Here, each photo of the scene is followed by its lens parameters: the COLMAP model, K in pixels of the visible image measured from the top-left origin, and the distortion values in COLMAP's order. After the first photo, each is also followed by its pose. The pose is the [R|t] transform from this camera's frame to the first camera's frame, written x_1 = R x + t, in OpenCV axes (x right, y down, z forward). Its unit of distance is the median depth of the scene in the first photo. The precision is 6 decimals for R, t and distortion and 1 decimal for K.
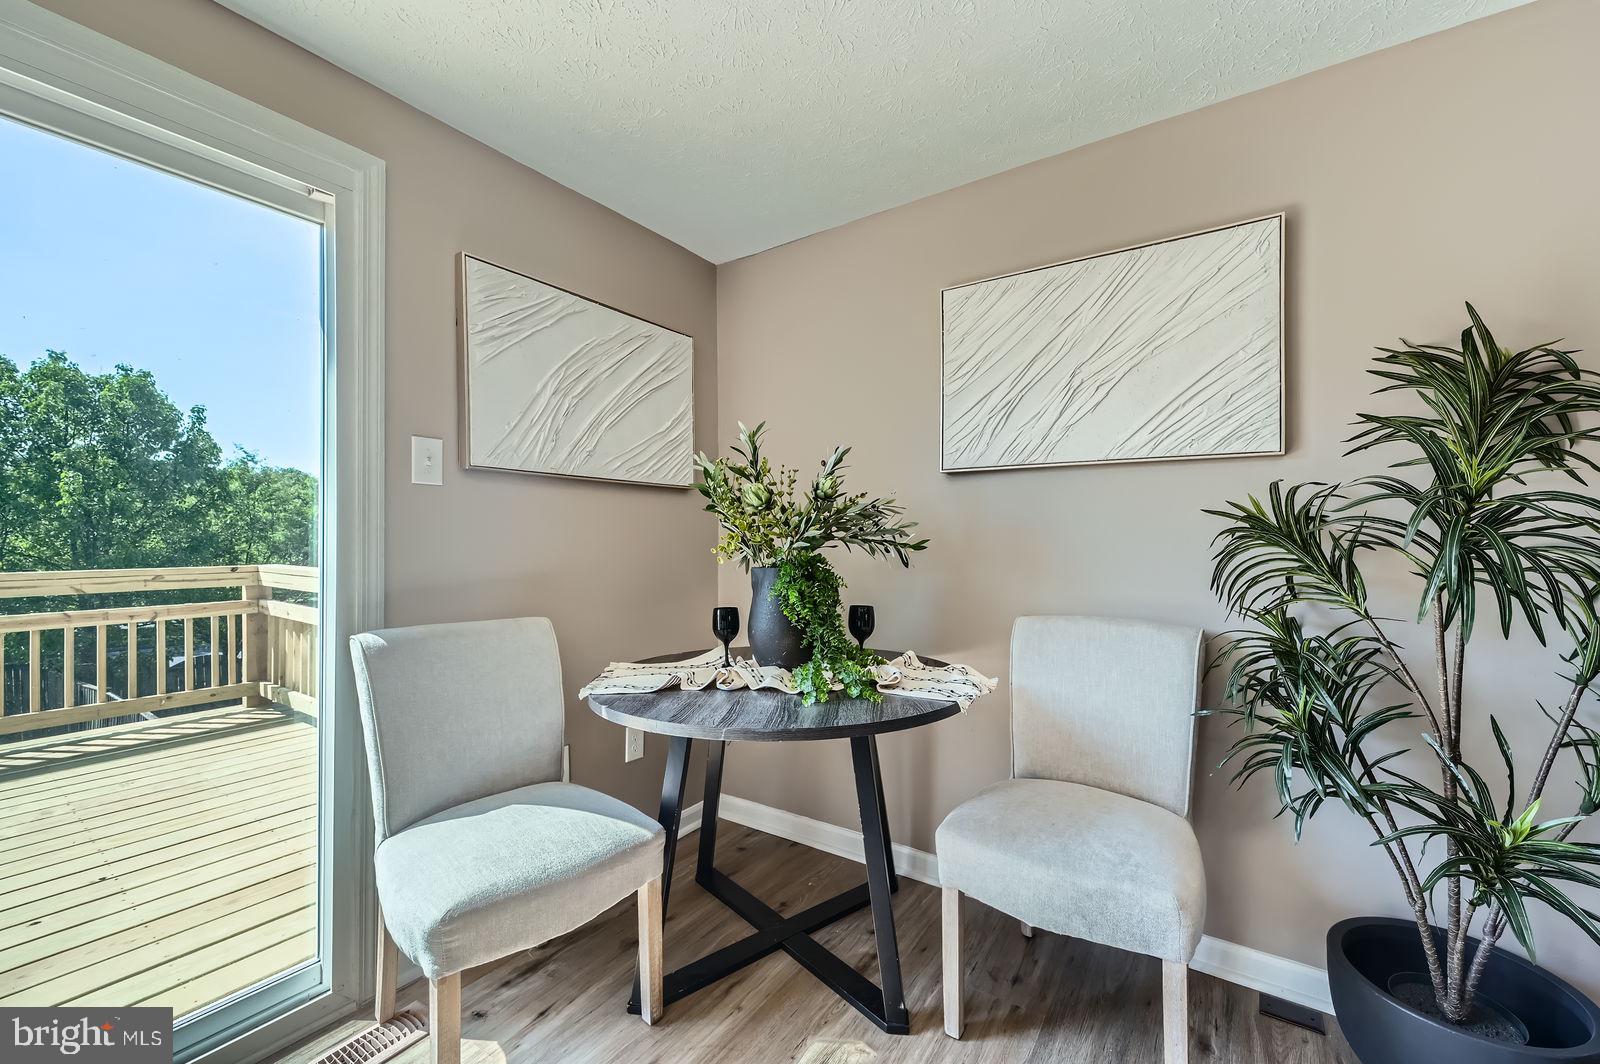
lens RADIAL K [[638.0, 0, 810.2], [0, 638.0, 542.1], [0, 0, 1]] dist [0.000433, -0.000965]
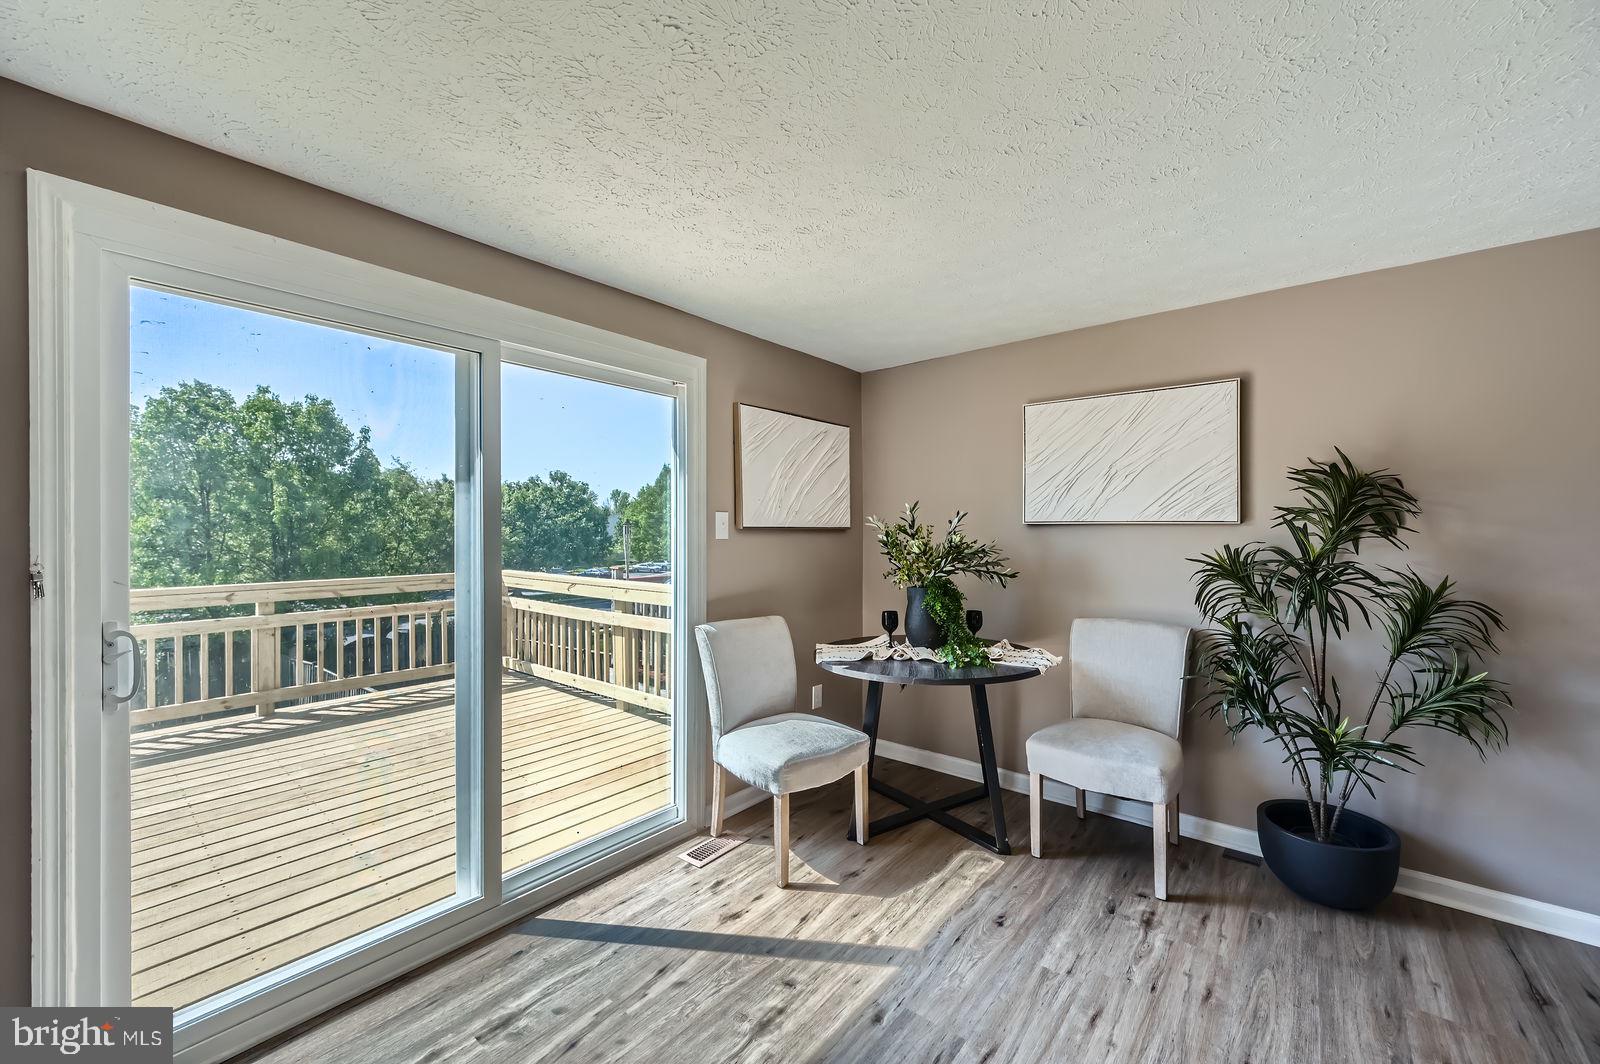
lens RADIAL K [[638.0, 0, 804.2], [0, 638.0, 531.4], [0, 0, 1]] dist [0.000433, -0.000965]
pose [[0.995094, -0.002376, -0.098907, -0.196216], [0.002216, 0.999996, -0.001729, -0.103212], [0.098911, 0.001501, 0.995095, -0.674805]]
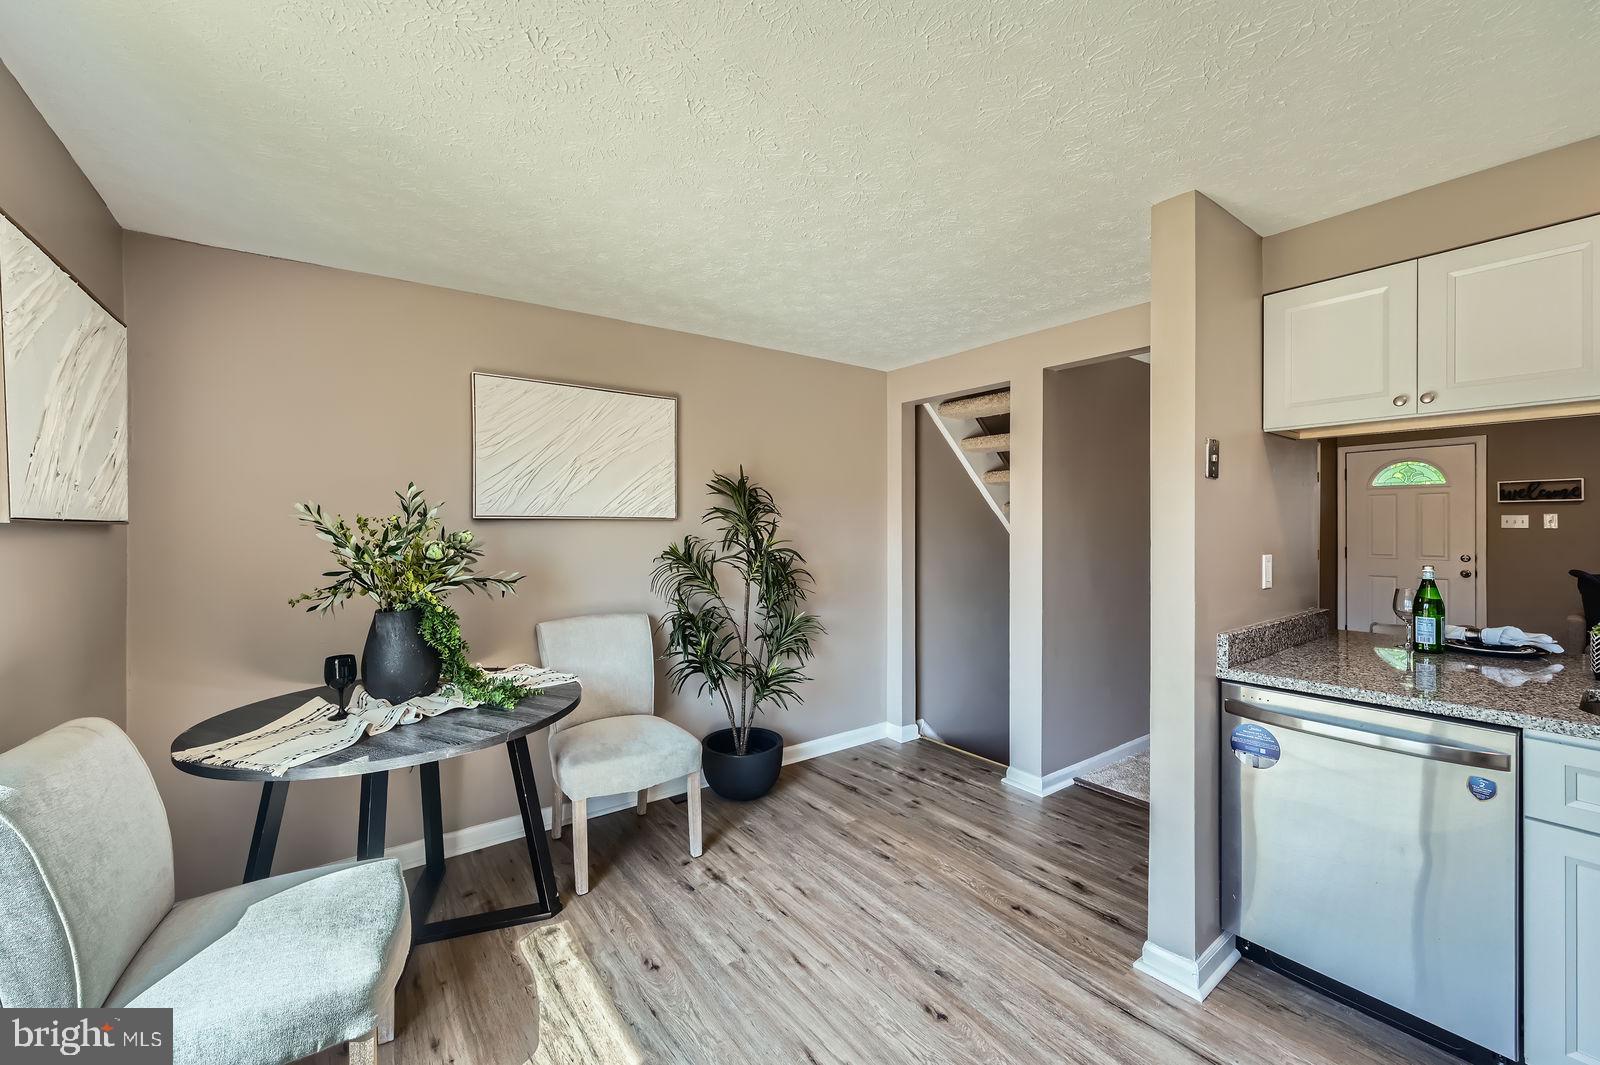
lens RADIAL K [[638.0, 0, 806.5], [0, 638.0, 523.4], [0, 0, 1]] dist [0.000433, -0.000965]
pose [[0.330810, 0.001847, 0.943695, -0.881939], [0.006213, 0.999972, -0.004135, -0.102644], [-0.943677, 0.007231, 0.330790, -0.033423]]
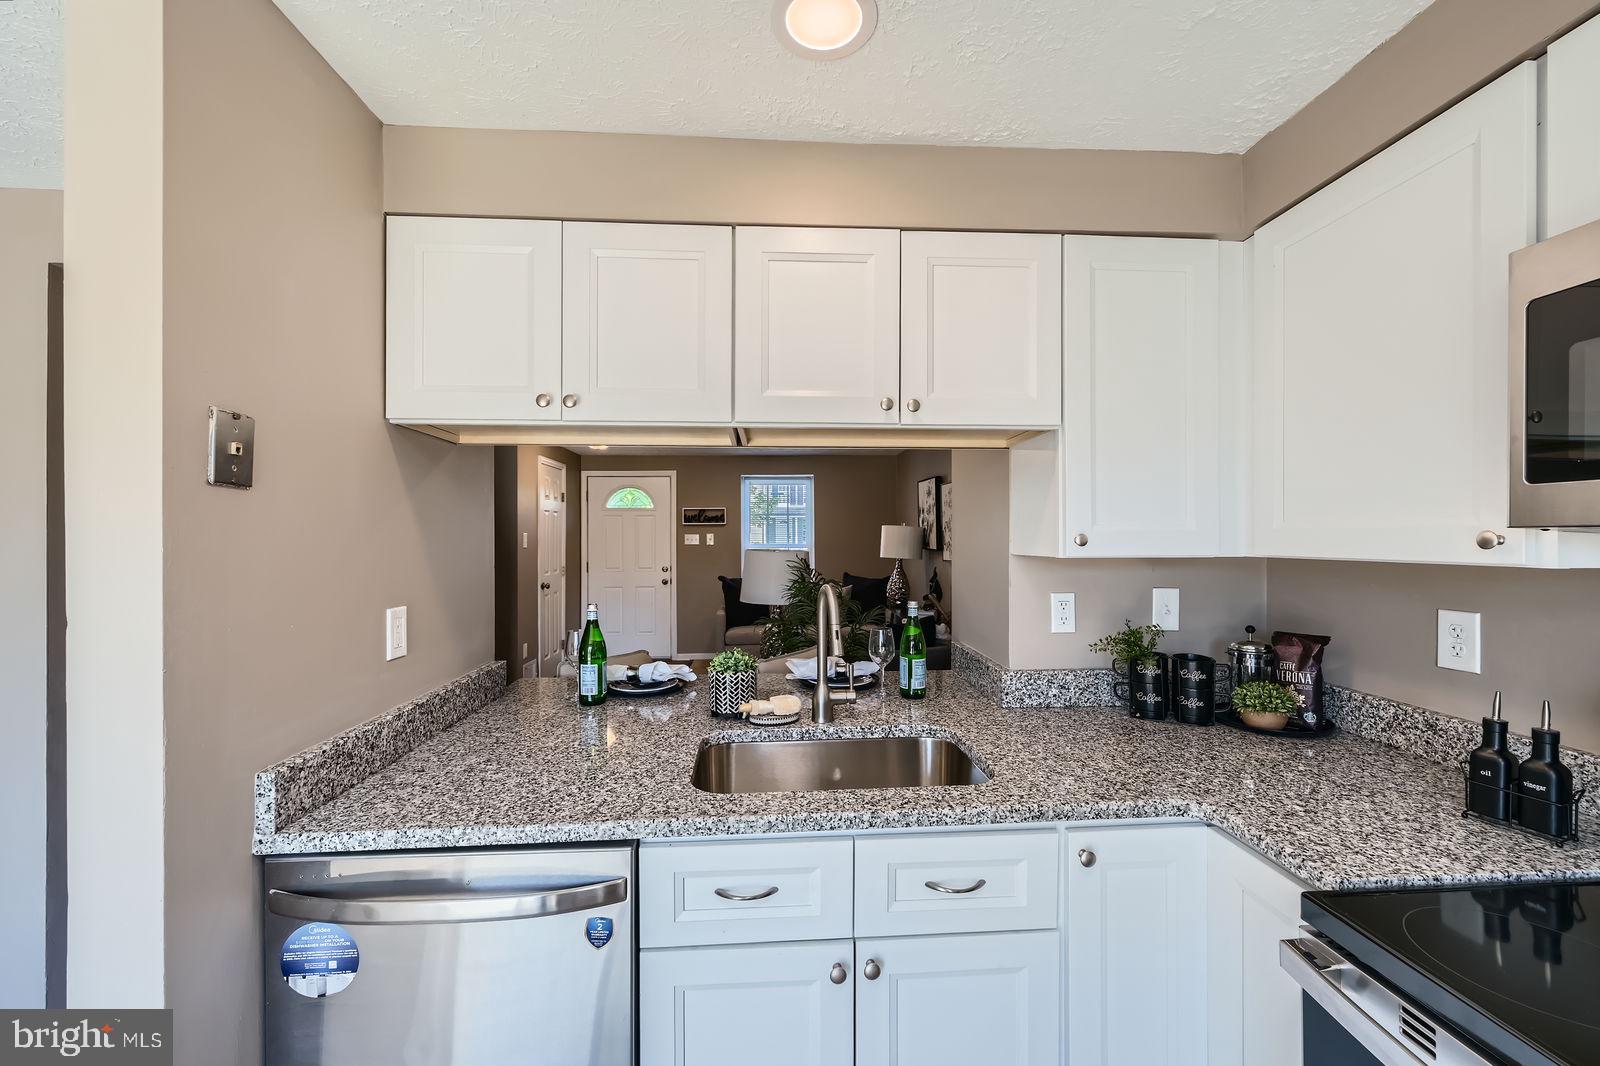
lens RADIAL K [[638.0, 0, 797.3], [0, 638.0, 539.4], [0, 0, 1]] dist [0.000433, -0.000965]
pose [[-0.603746, -0.002655, 0.797173, -0.403758], [0.006724, 0.999942, 0.008423, -0.133272], [-0.797149, 0.010446, -0.603693, -0.374098]]
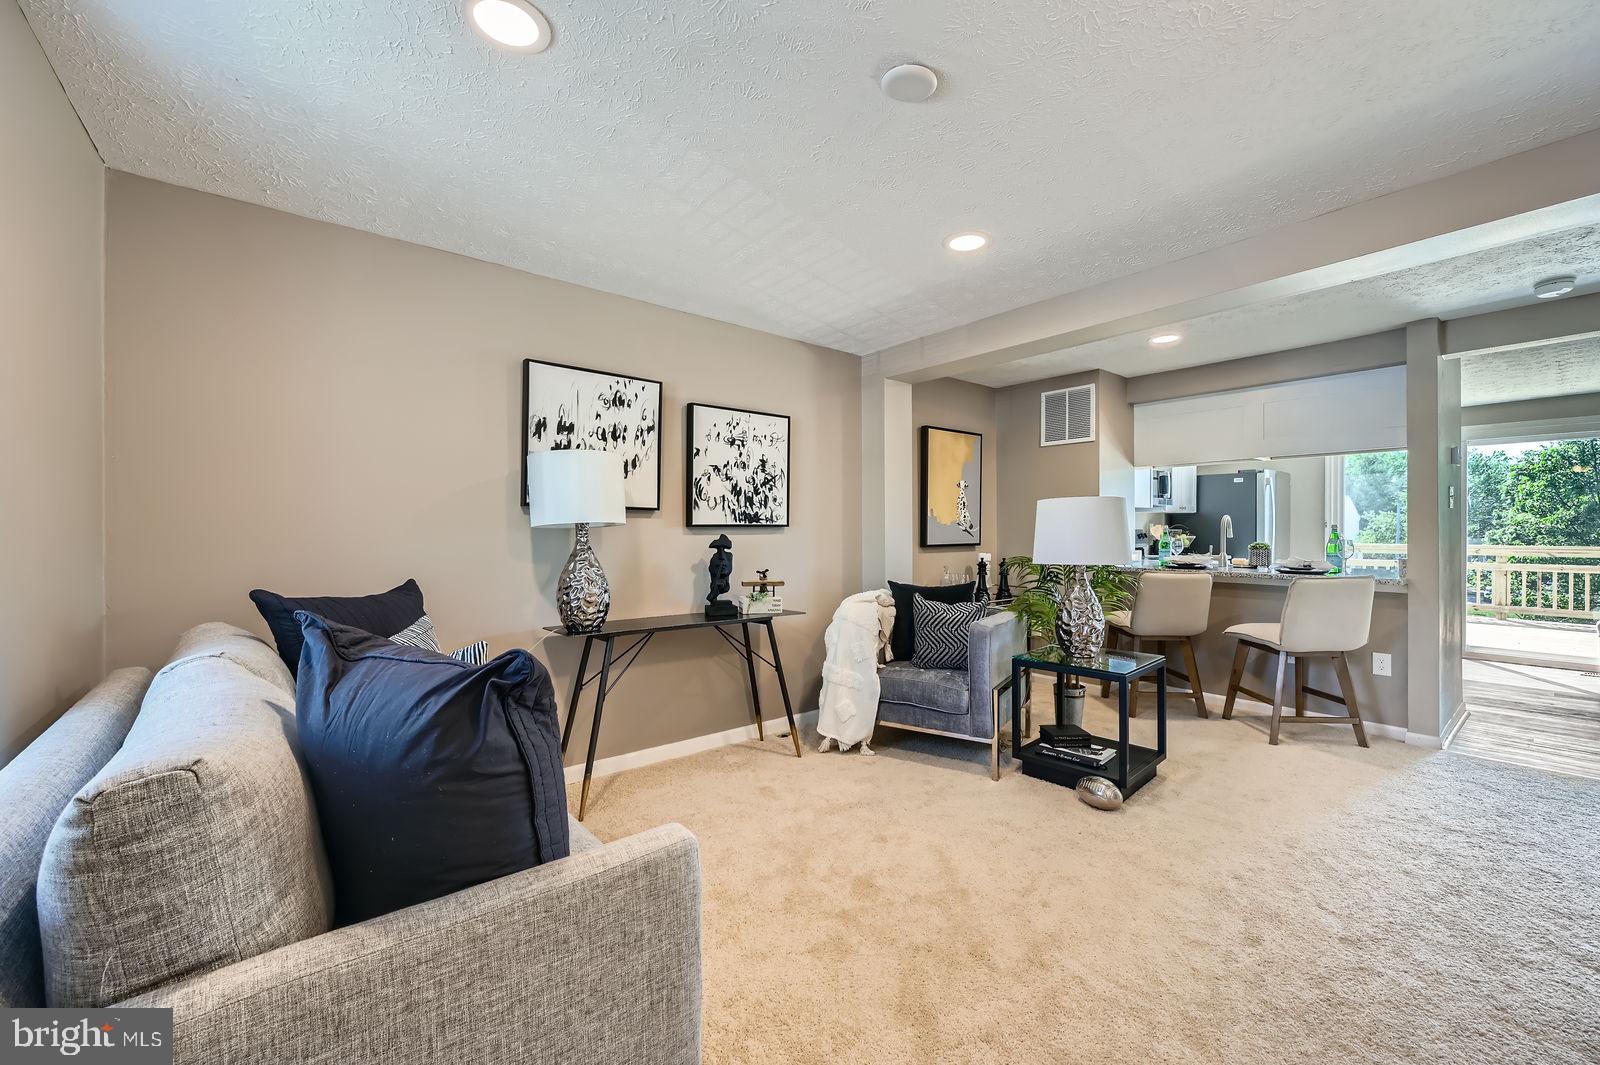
lens RADIAL K [[638.0, 0, 807.8], [0, 638.0, 526.6], [0, 0, 1]] dist [0.000433, -0.000965]
pose [[-0.276851, -0.003319, -0.960907, 3.154234], [-0.005139, 0.999985, -0.001974, -0.003029], [0.960899, 0.004392, -0.276864, -1.829324]]
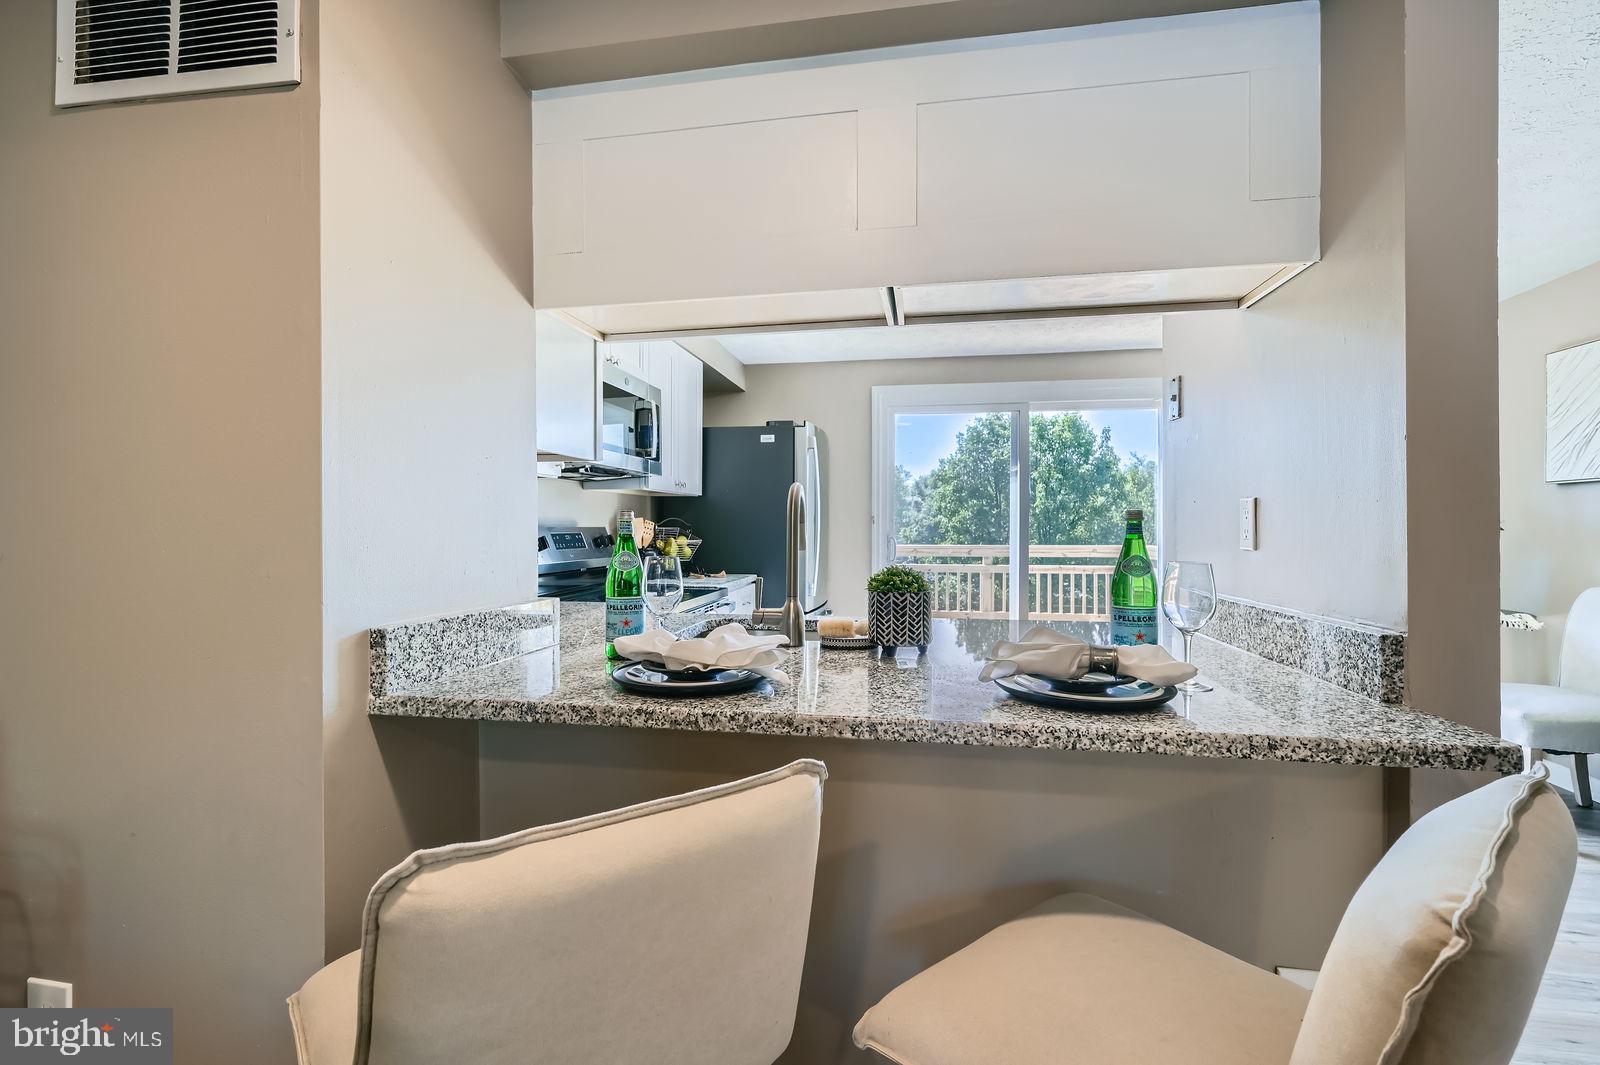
lens RADIAL K [[727.8, 0, 801.2], [0, 727.8, 529.7], [0, 0, 1]] dist [0.005828, -0.000033]
pose [[0.404908, 0.003298, -0.914351, 1.175108], [-0.005696, 0.999983, 0.001085, -0.001932], [0.914340, 0.004769, 0.404920, -1.324381]]
